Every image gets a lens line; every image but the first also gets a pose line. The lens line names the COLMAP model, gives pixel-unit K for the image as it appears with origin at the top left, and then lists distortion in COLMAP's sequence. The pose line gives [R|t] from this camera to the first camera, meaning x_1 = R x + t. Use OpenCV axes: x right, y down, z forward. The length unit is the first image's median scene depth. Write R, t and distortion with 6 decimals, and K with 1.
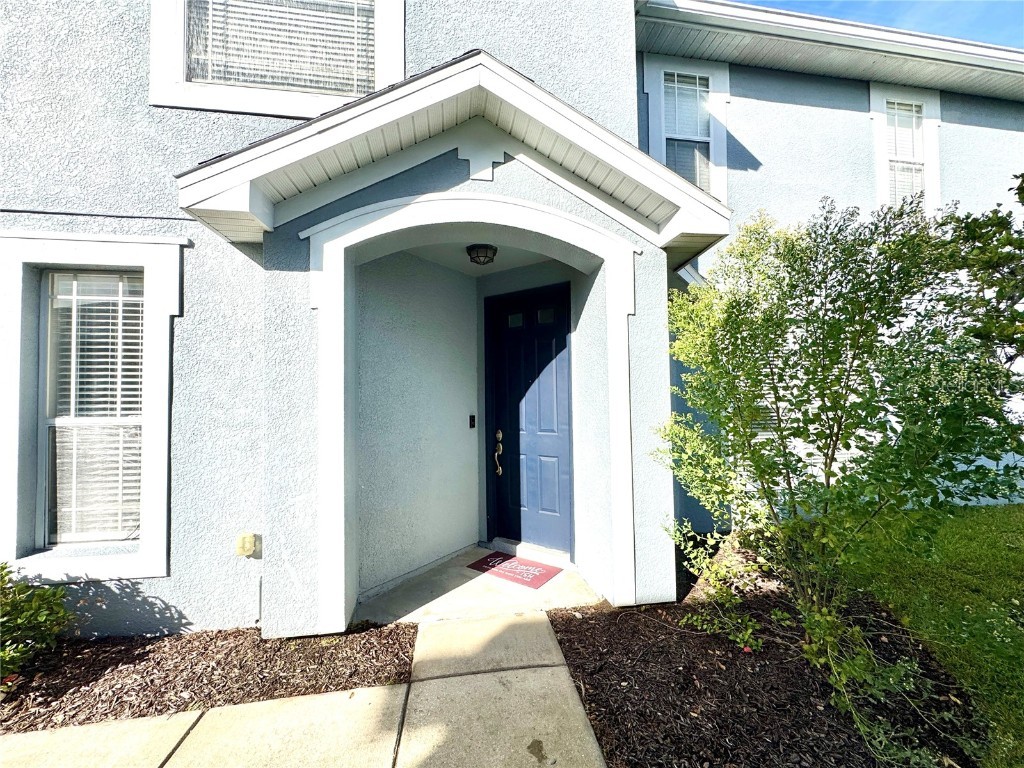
lens RADIAL K [[410.5, 0, 512.6], [0, 410.5, 388.7], [0, 0, 1]] dist [-0.001234, -0.000181]
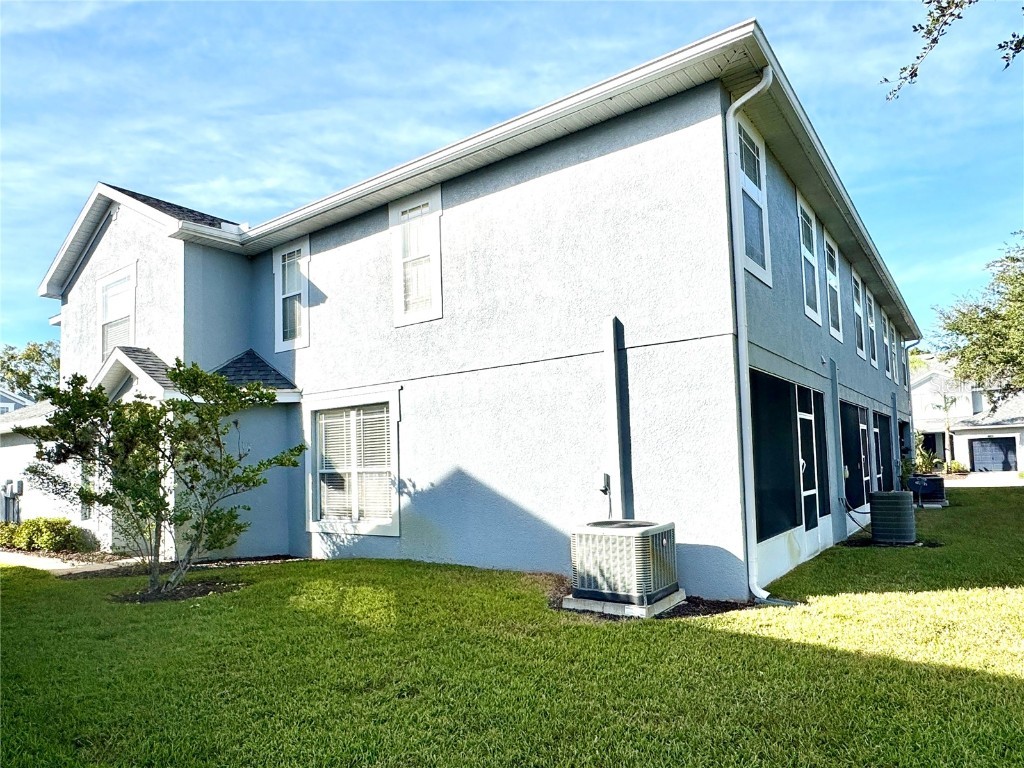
lens RADIAL K [[644.2, 0, 512.9], [0, 644.2, 423.7], [0, 0, 1]] dist [-0.004962, -0.000948]
pose [[0.699420, -0.055327, -0.712566, 4.115133], [0.039930, 0.998467, -0.038332, -0.020020], [0.713595, -0.001642, 0.700557, -0.117983]]
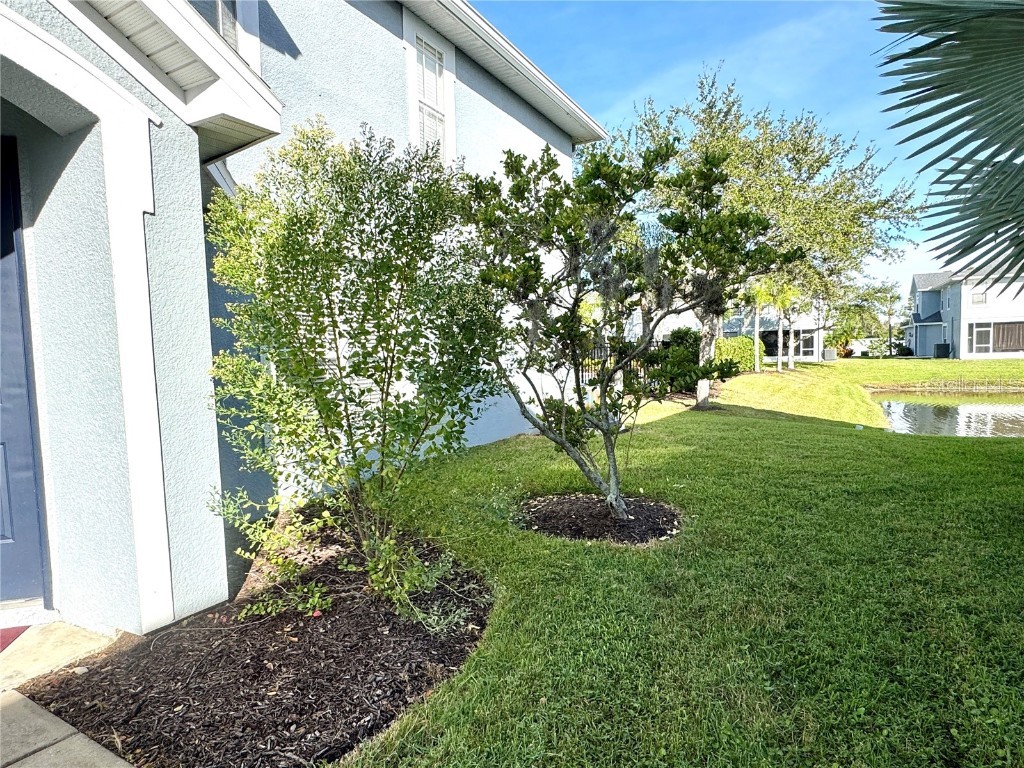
lens RADIAL K [[592.0, 0, 513.0], [0, 592.0, 388.7], [0, 0, 1]] dist [-0.002589, 0.002248]
pose [[0.614559, -0.061261, 0.786488, -0.233082], [0.009384, 0.997477, 0.070363, 0.087788], [-0.788815, -0.035862, 0.613584, -0.178118]]
